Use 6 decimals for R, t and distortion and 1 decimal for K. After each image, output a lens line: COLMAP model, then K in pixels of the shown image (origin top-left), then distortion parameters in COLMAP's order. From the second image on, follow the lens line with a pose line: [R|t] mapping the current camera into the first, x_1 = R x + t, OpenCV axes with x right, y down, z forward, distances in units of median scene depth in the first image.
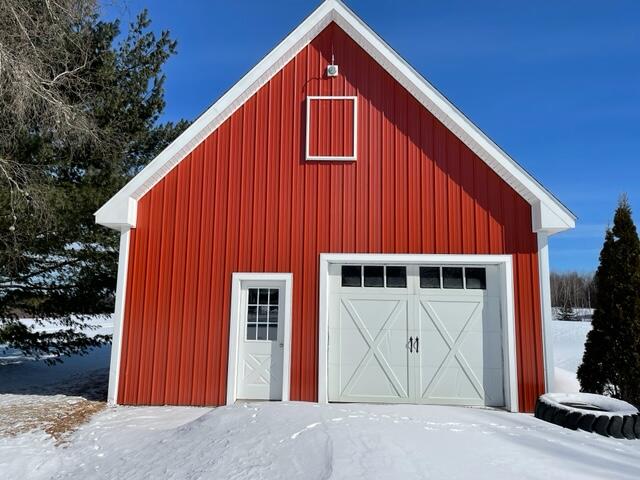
lens RADIAL K [[480.1, 0, 320.2], [0, 480.1, 242.9], [0, 0, 1]] dist [0.066422, -0.077668]
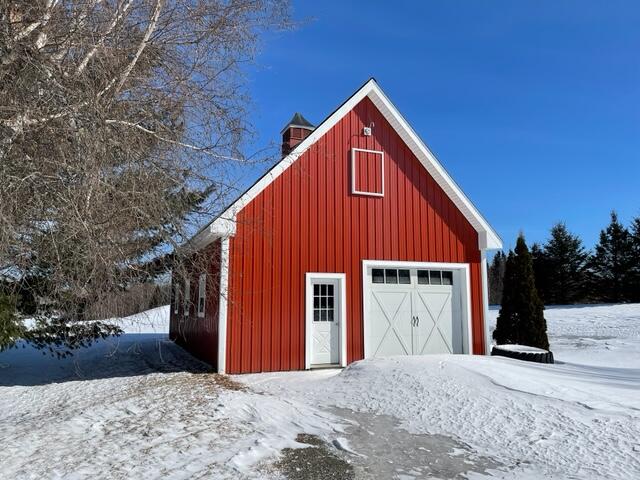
lens RADIAL K [[480.1, 0, 320.2], [0, 480.1, 242.9], [0, 0, 1]] dist [0.066422, -0.077668]
pose [[0.906143, 0.036531, 0.421391, -0.719176], [-0.040748, 0.999169, 0.001003, -0.025151], [-0.421004, -0.018079, 0.906878, -0.246161]]
